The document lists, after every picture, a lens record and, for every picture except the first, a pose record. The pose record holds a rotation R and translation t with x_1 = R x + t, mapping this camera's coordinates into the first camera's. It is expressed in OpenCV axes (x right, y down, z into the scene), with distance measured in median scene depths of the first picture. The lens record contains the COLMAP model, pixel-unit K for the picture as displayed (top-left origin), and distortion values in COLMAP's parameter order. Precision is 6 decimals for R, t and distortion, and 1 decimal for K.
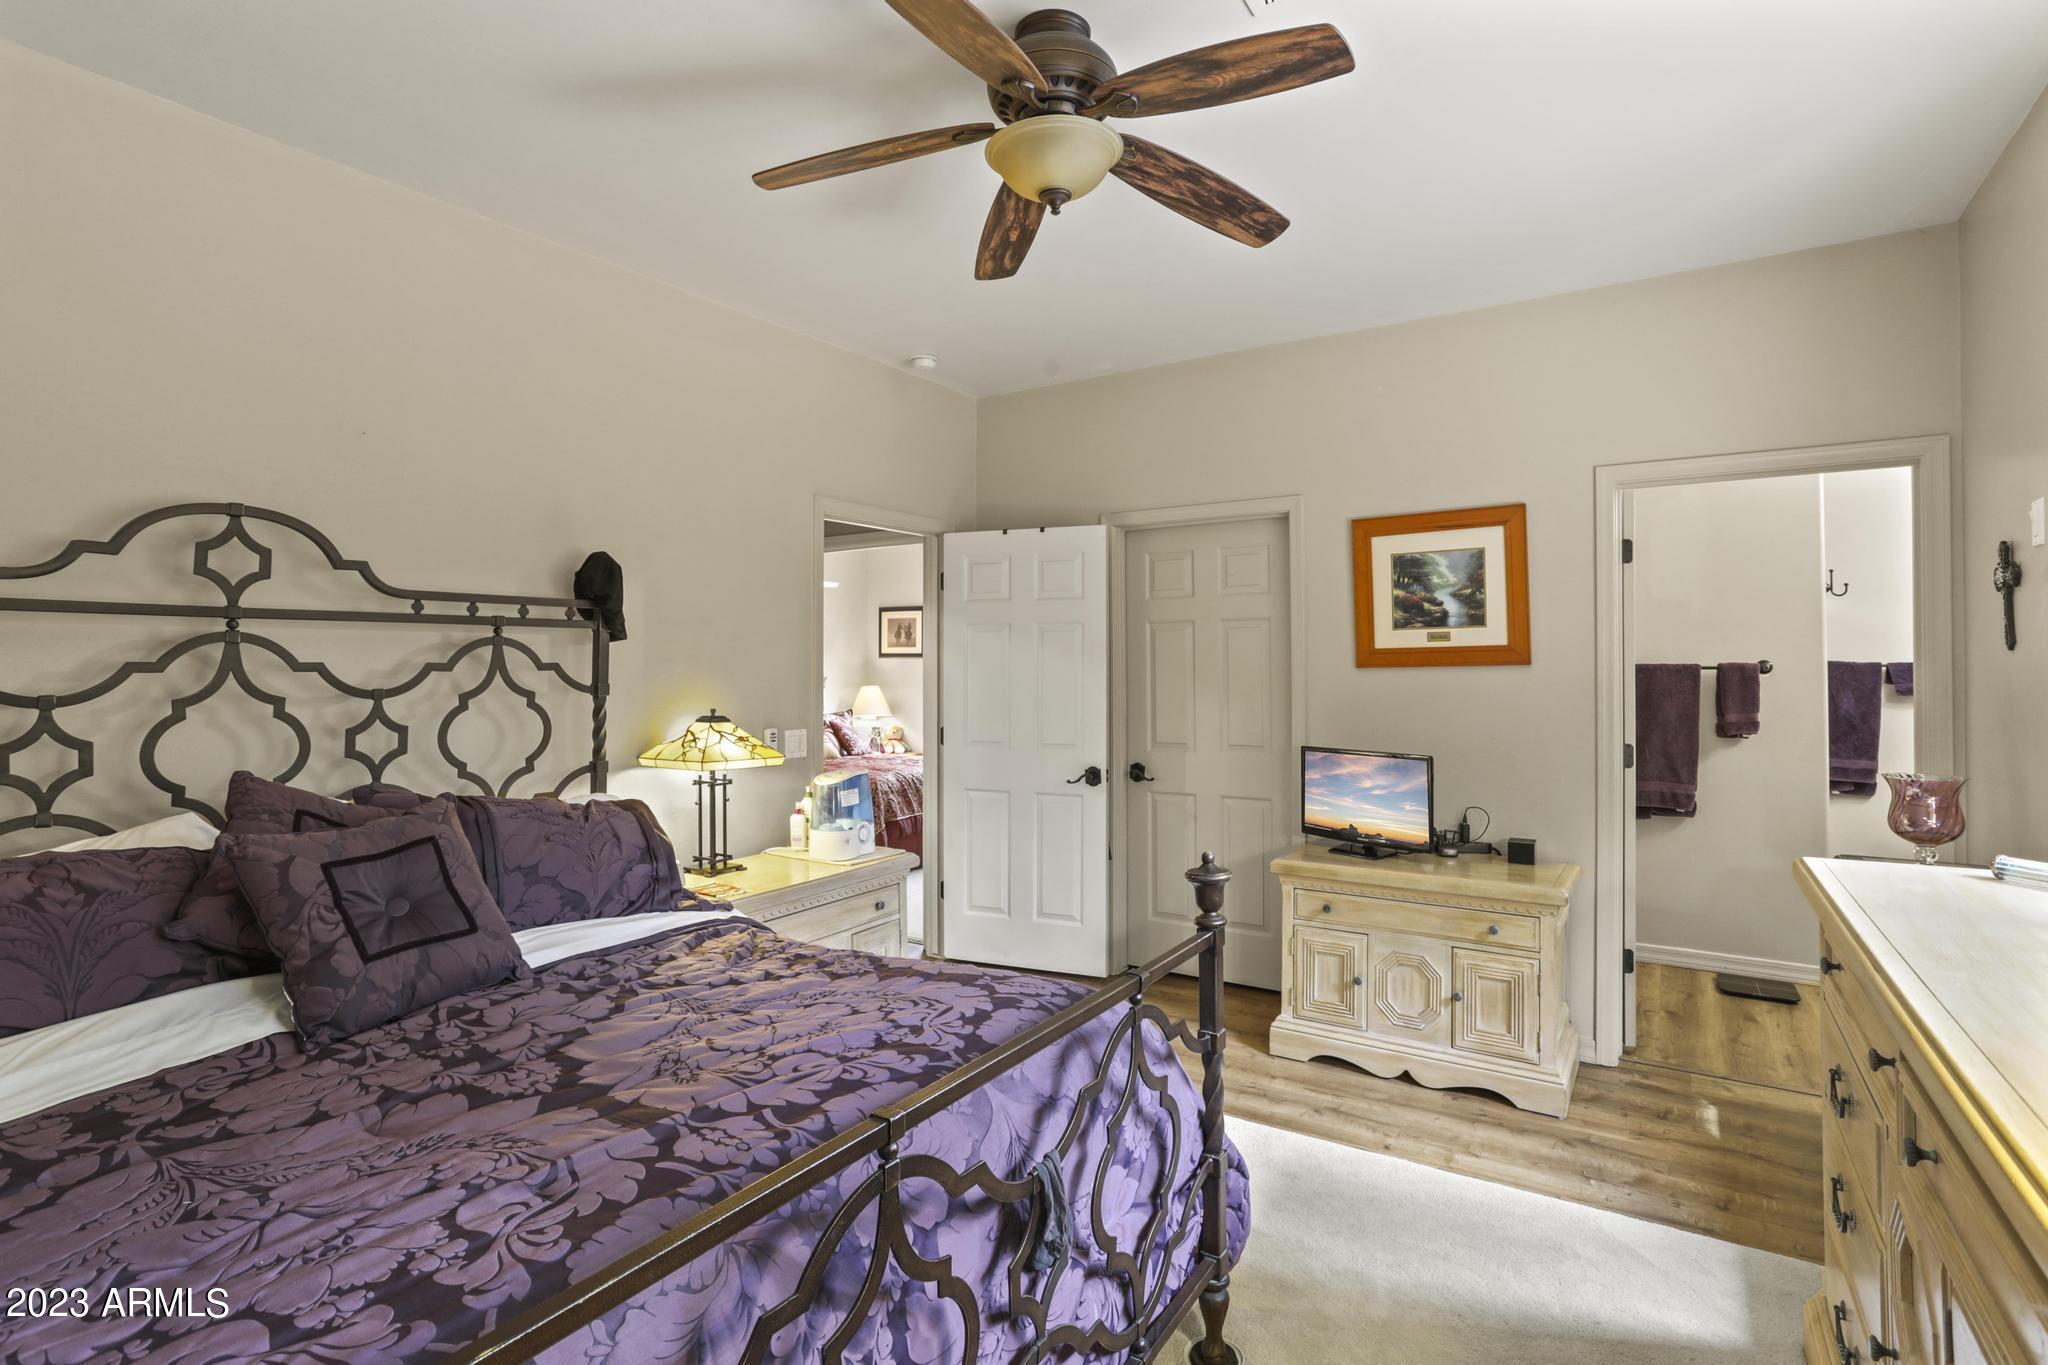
lens RADIAL K [[1015.1, 0, 1017.7], [0, 1015.1, 664.5], [0, 0, 1]] dist [-0.038529, 0.015509]
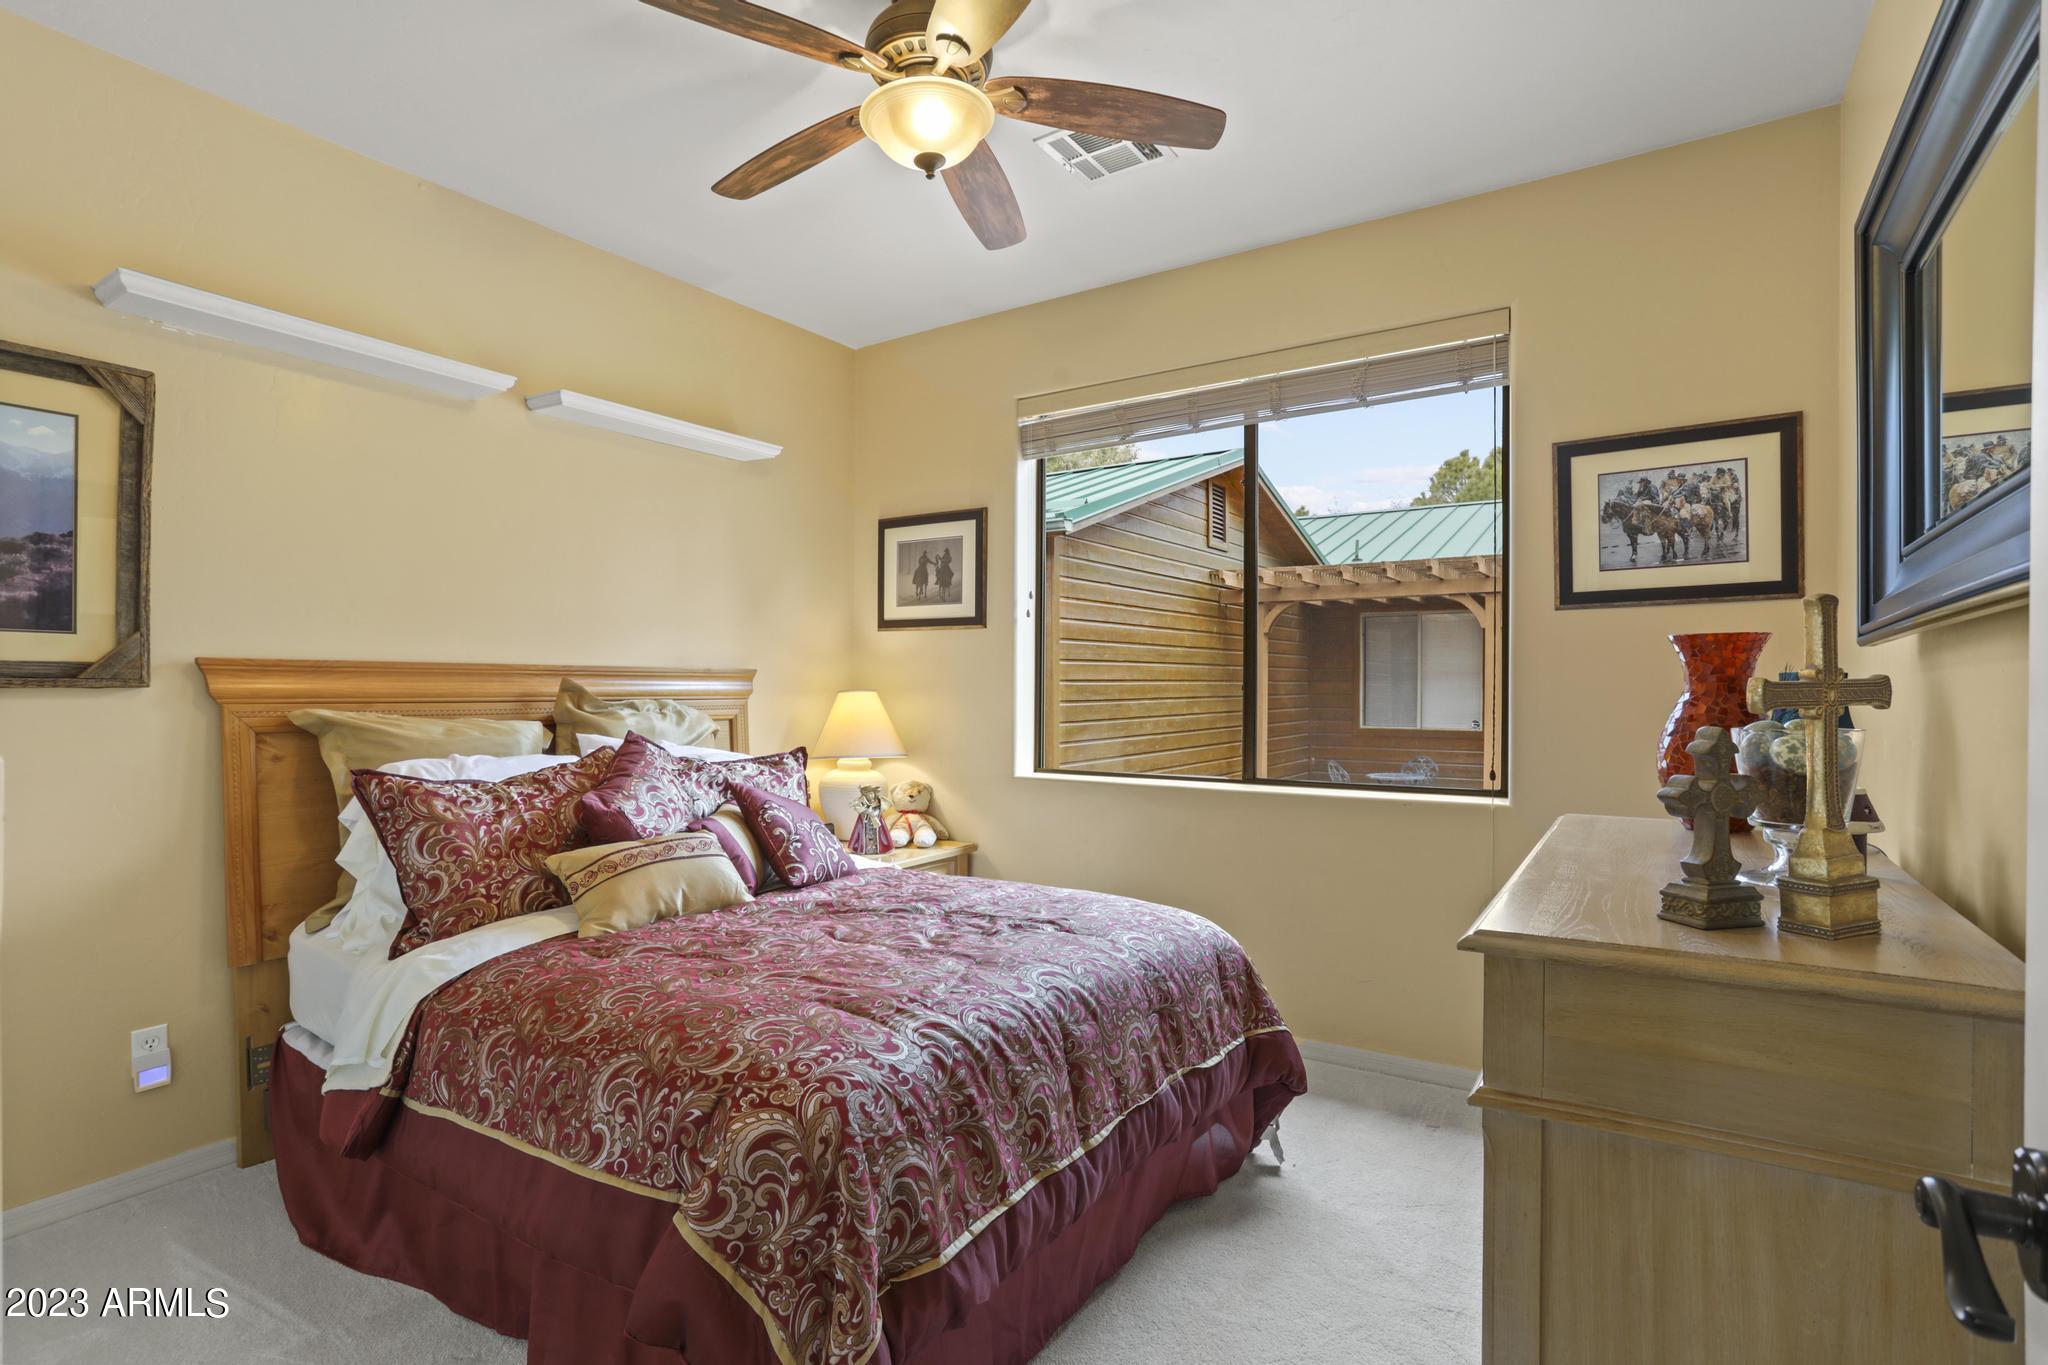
lens RADIAL K [[1015.1, 0, 1025.6], [0, 1015.1, 689.7], [0, 0, 1]] dist [-0.038529, 0.015509]
pose [[0.999994, 0.002569, -0.002486, -0.099340], [-0.002546, 0.999956, 0.008985, 0.022816], [0.002509, -0.008979, 0.999957, 0.779401]]
